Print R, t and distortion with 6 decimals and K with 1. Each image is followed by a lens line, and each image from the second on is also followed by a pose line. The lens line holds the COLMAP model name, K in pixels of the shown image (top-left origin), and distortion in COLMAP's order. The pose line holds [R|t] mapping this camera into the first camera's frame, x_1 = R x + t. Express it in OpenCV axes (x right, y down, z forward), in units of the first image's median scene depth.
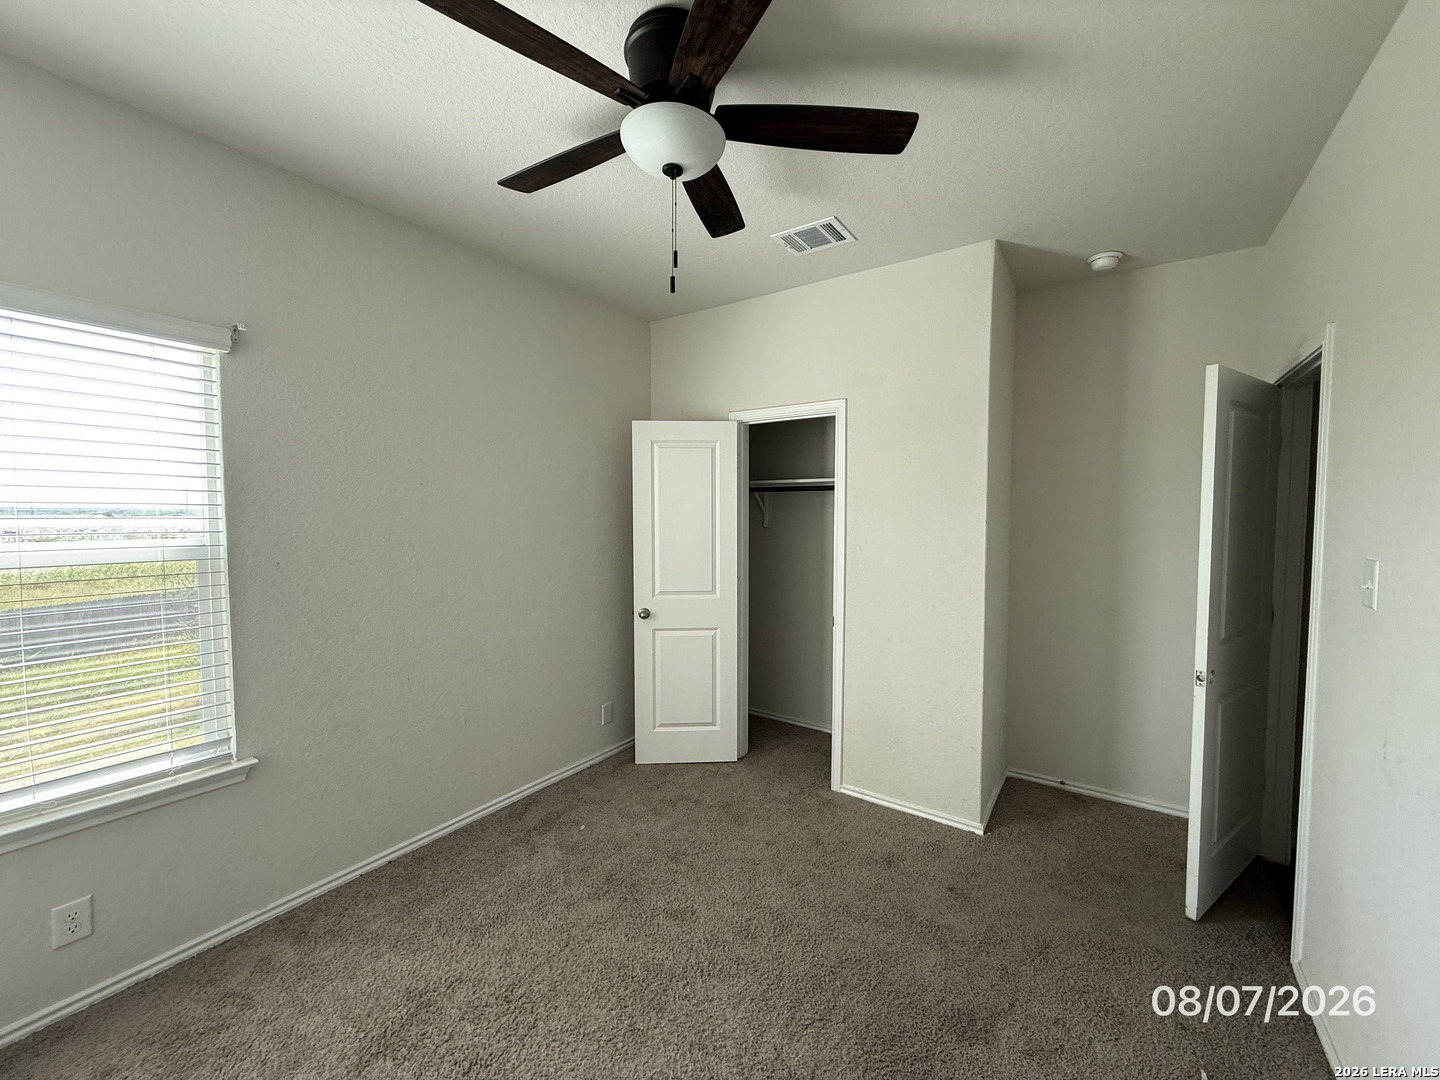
lens RADIAL K [[589.1, 0, 686.1], [0, 589.1, 545.0], [0, 0, 1]] dist [0.001062, 0.000096]
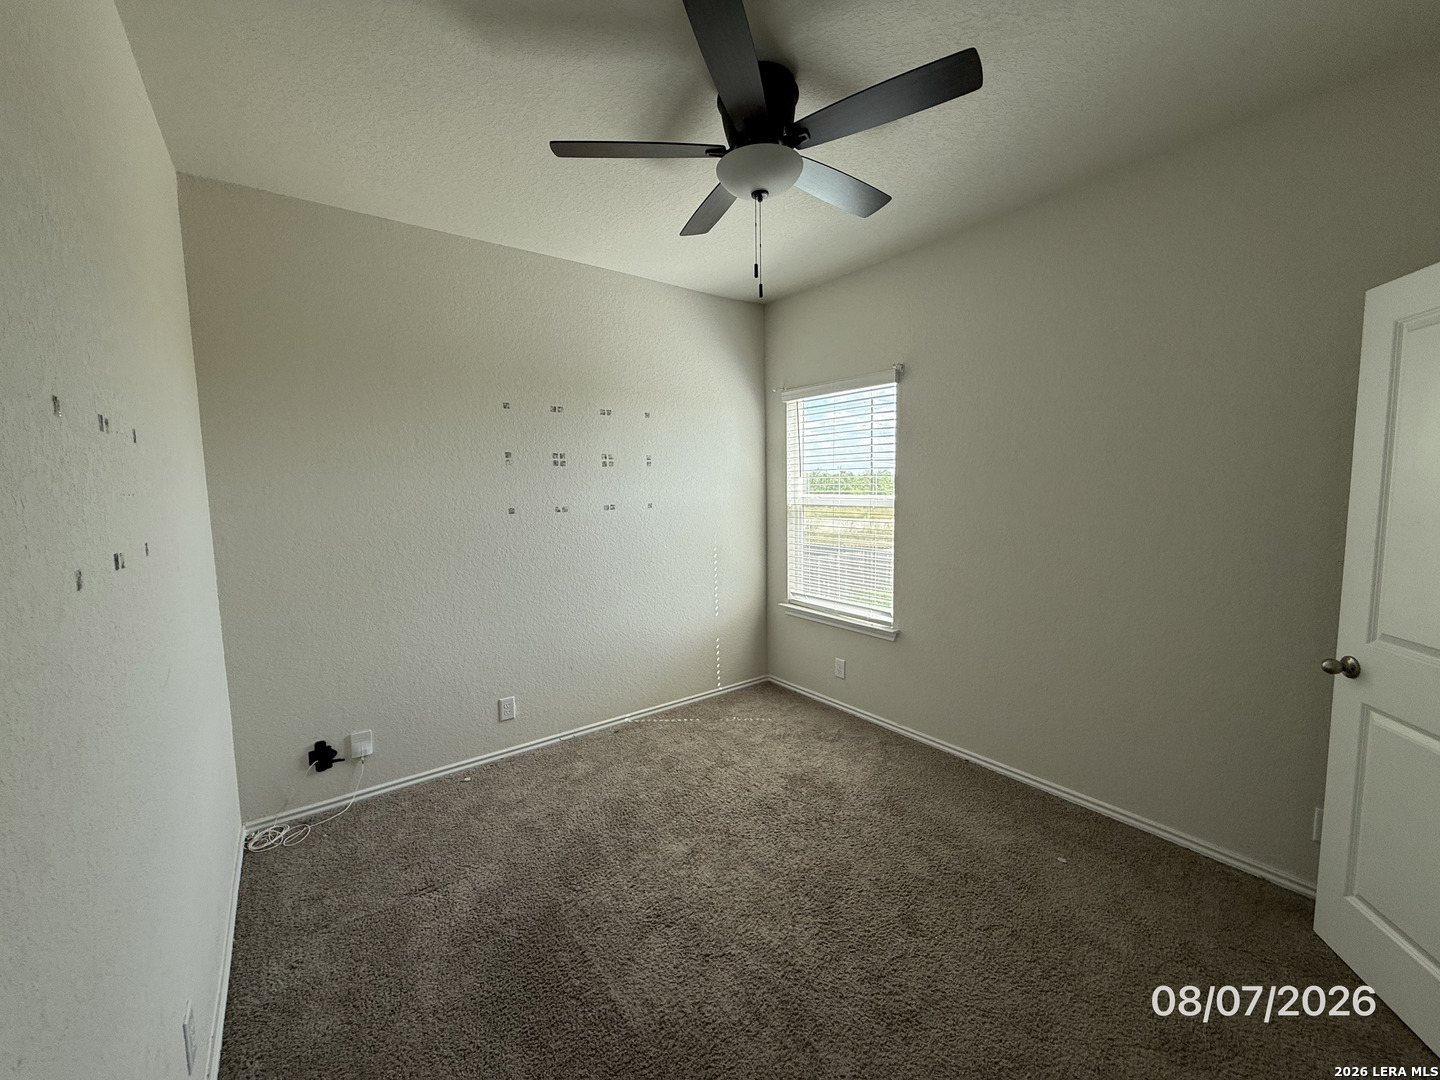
lens RADIAL K [[571.7, 0, 717.6], [0, 571.7, 538.0], [0, 0, 1]] dist [0.000211, 0.000034]
pose [[-0.299542, 0.099140, -0.948918, 0.831198], [-0.030935, 0.993054, 0.113517, -0.054295], [0.953581, 0.063358, -0.294394, 0.908128]]
